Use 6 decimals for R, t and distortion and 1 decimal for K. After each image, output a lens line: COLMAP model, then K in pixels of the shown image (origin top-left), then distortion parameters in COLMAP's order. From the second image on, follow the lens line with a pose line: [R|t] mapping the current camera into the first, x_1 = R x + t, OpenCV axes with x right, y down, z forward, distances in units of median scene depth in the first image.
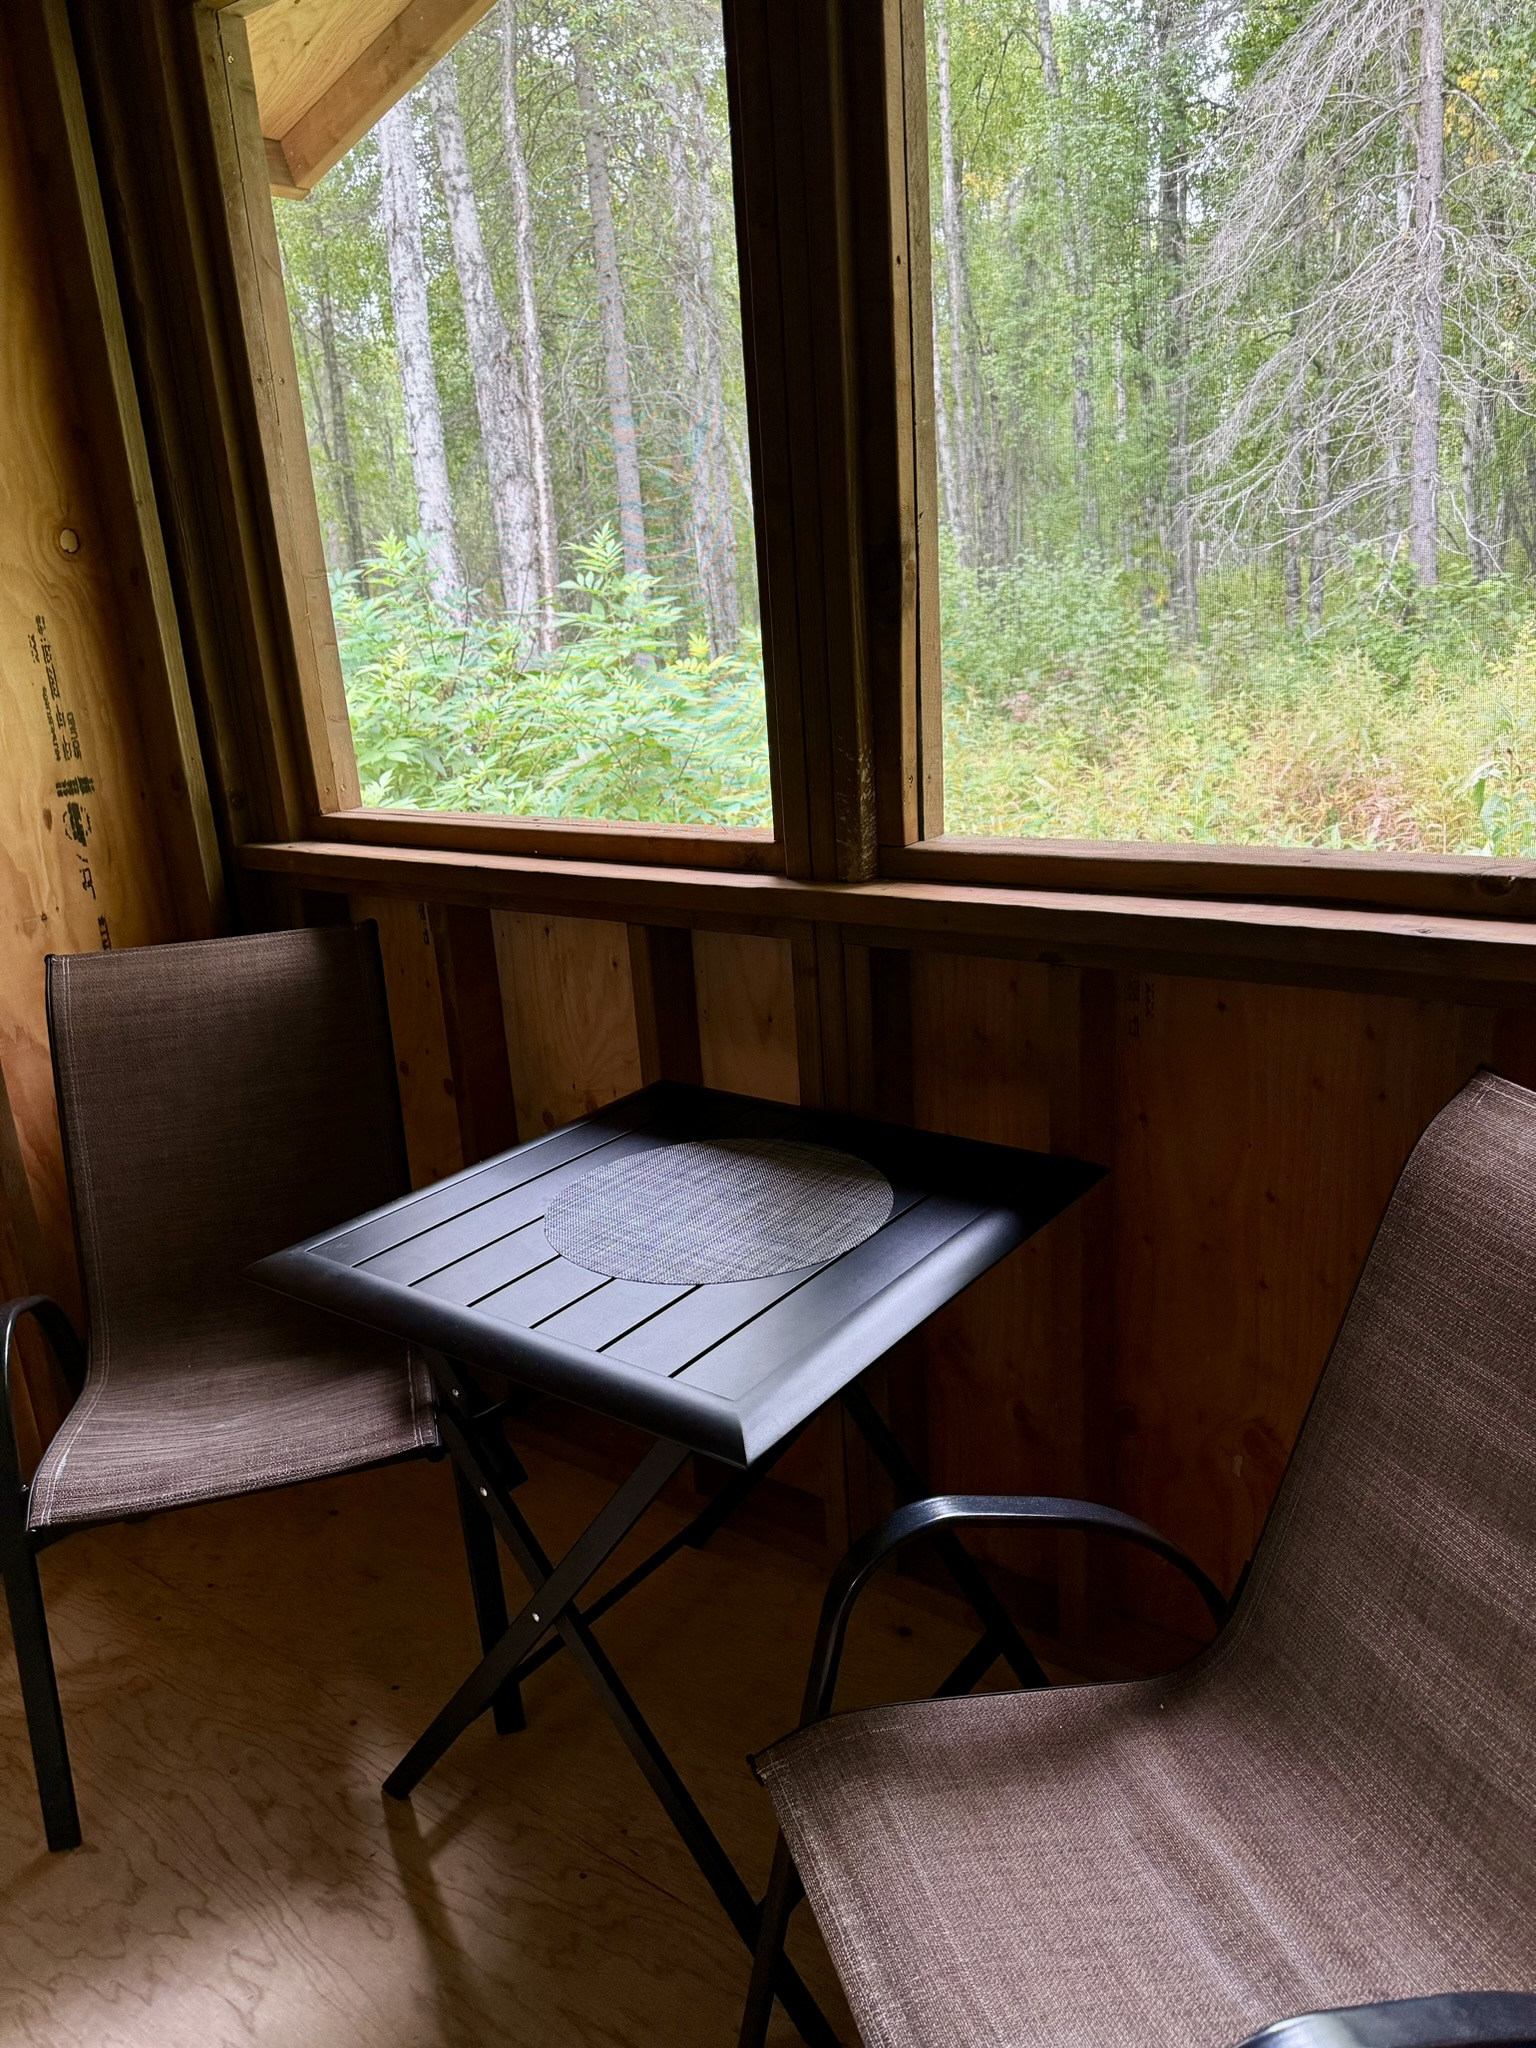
lens RADIAL K [[1459.8, 0, 765.6], [0, 1459.8, 1024.8], [0, 0, 1]] dist [0.023258, -0.024090]
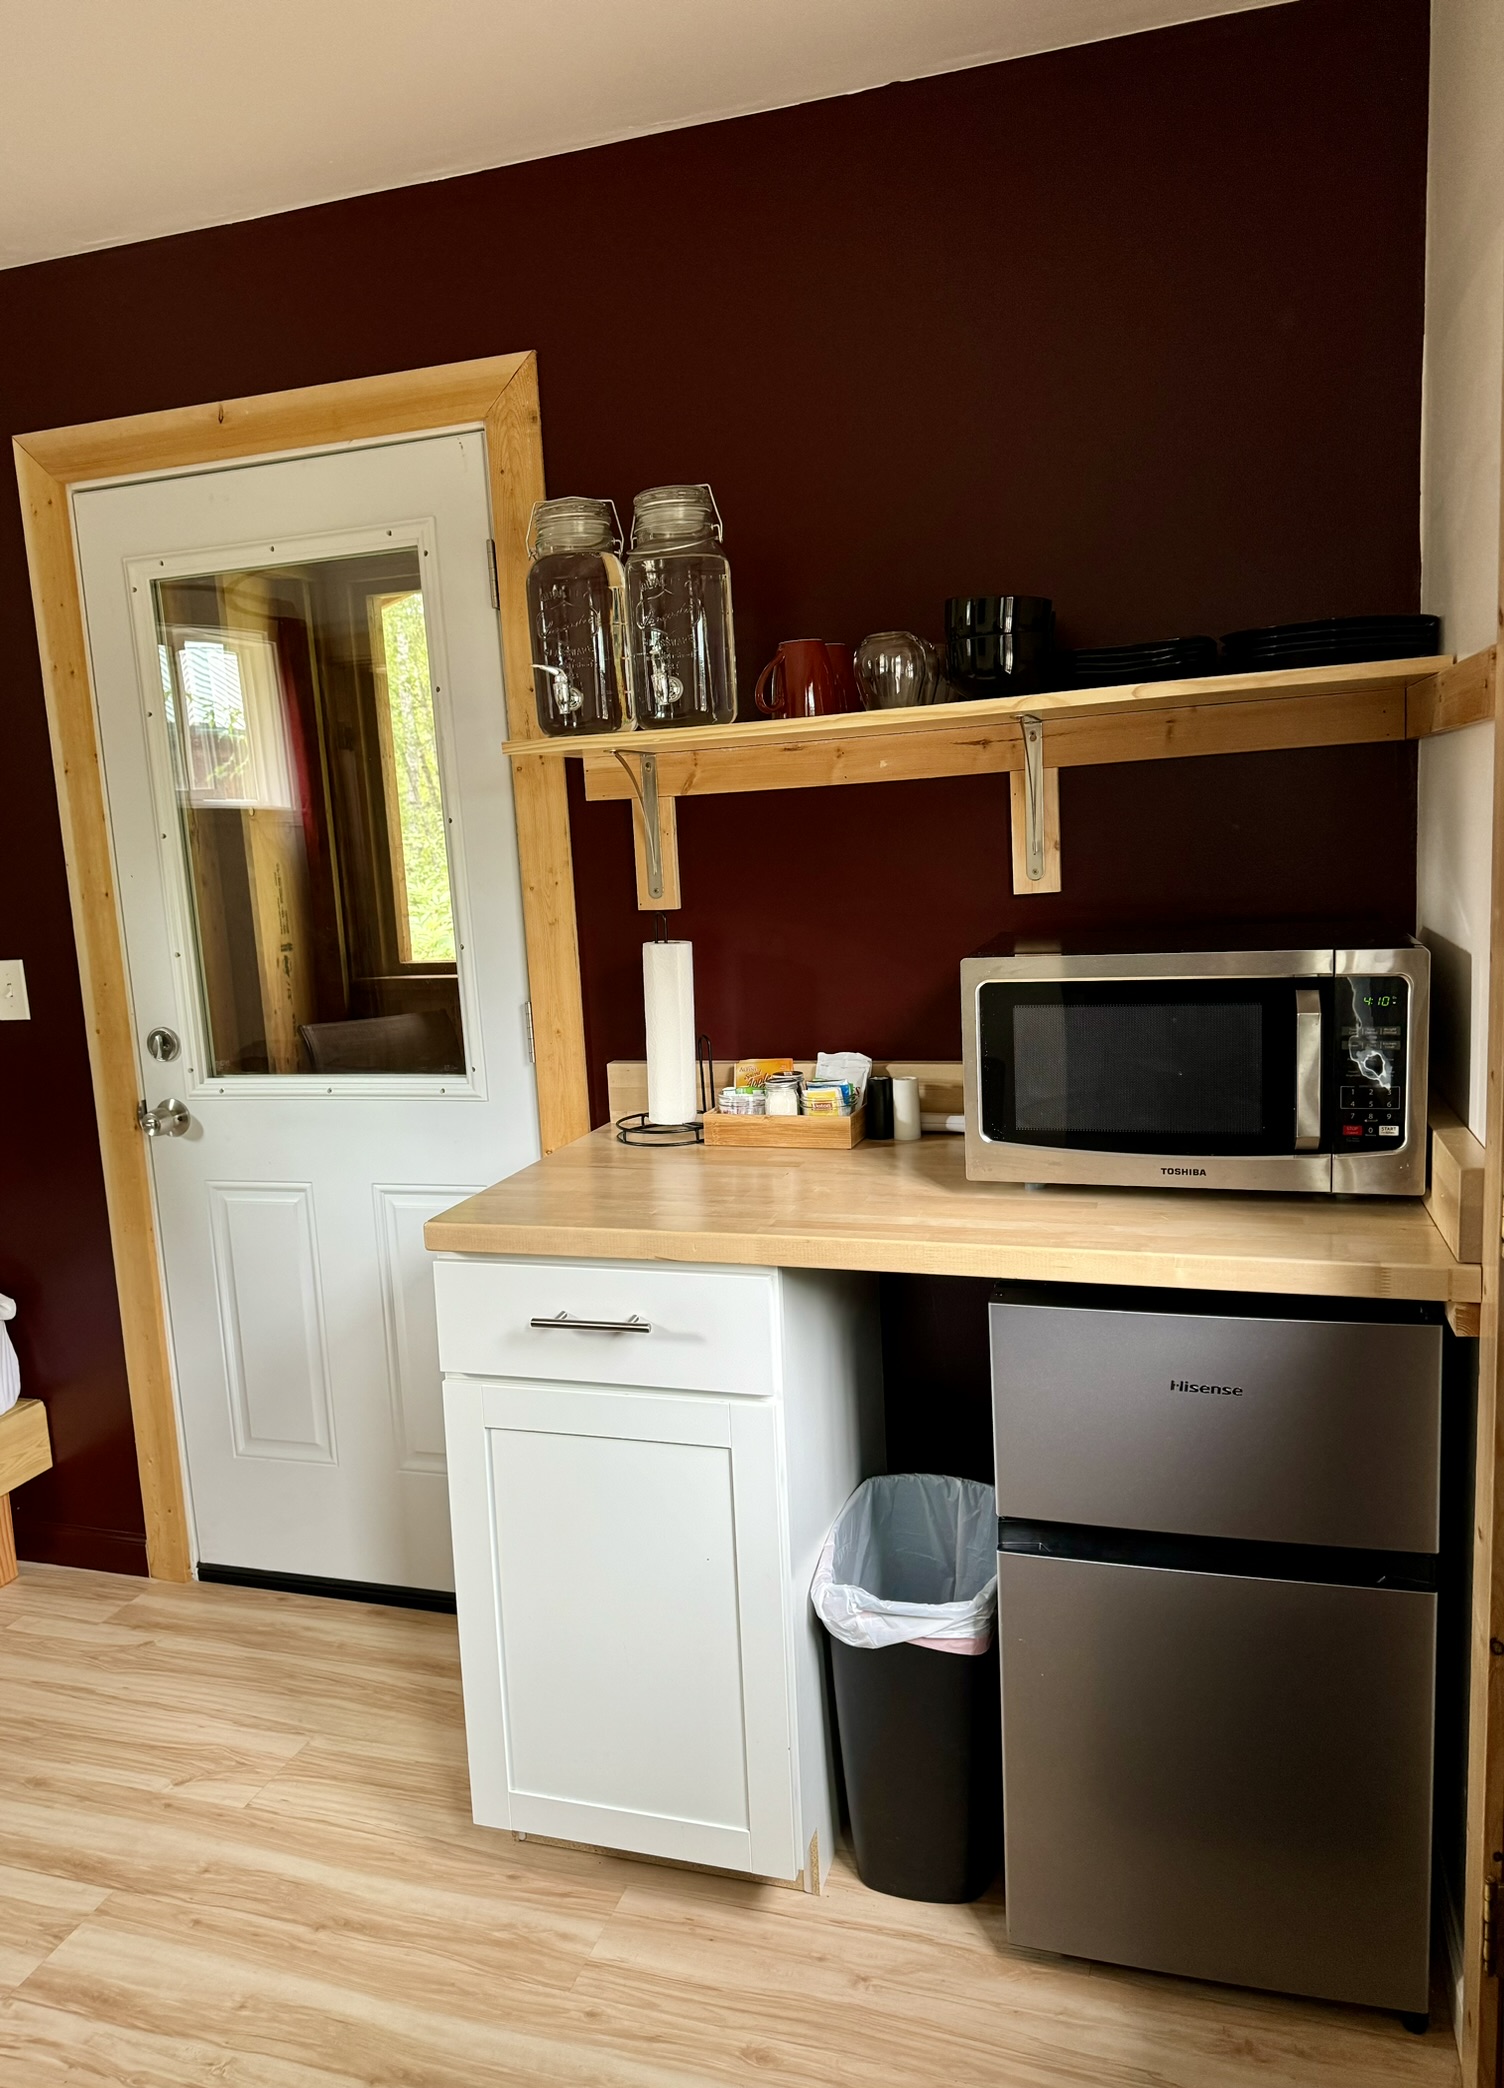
lens RADIAL K [[1494.3, 0, 731.6], [0, 1494.3, 1042.6], [0, 0, 1]] dist [0.022830, -0.030305]
pose [[0.955482, -0.027453, 0.293769, -0.493159], [0.072761, 0.986835, -0.144436, 0.298512], [-0.285936, 0.159381, 0.944901, -1.054321]]
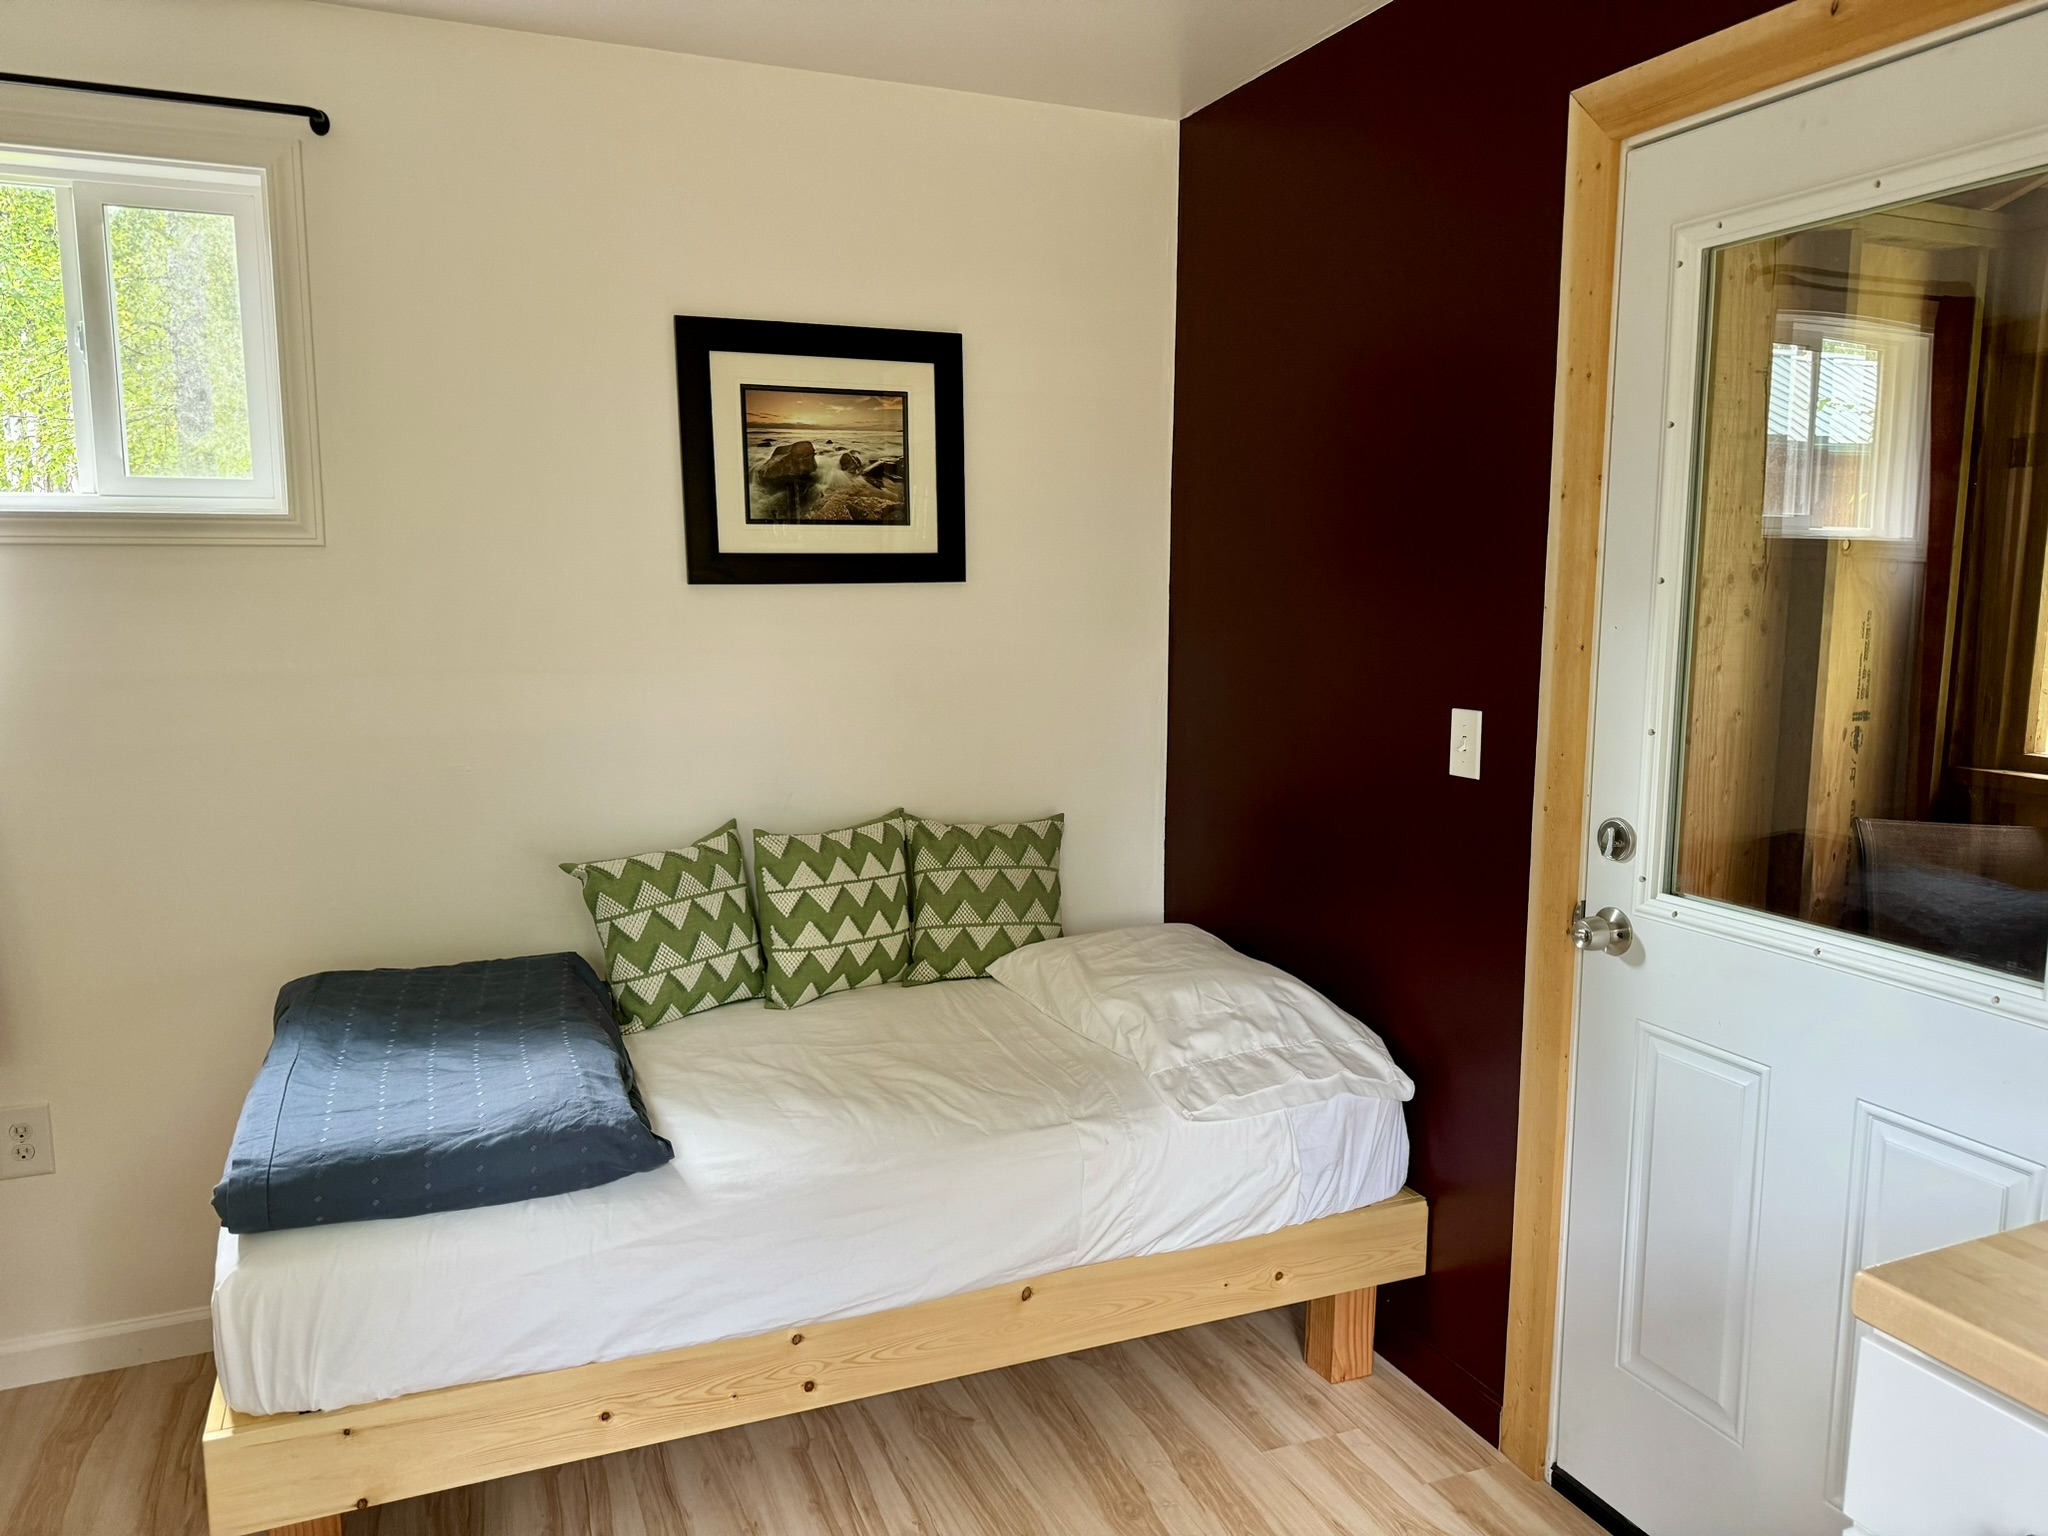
lens RADIAL K [[1459.8, 0, 1027.1], [0, 1459.8, 779.7], [0, 0, 1]] dist [0.023258, -0.024090]
pose [[0.850847, 0.142775, -0.505643, -0.425911], [-0.204079, 0.976615, -0.067645, 0.193599], [0.484161, 0.160746, 0.860087, -0.778169]]
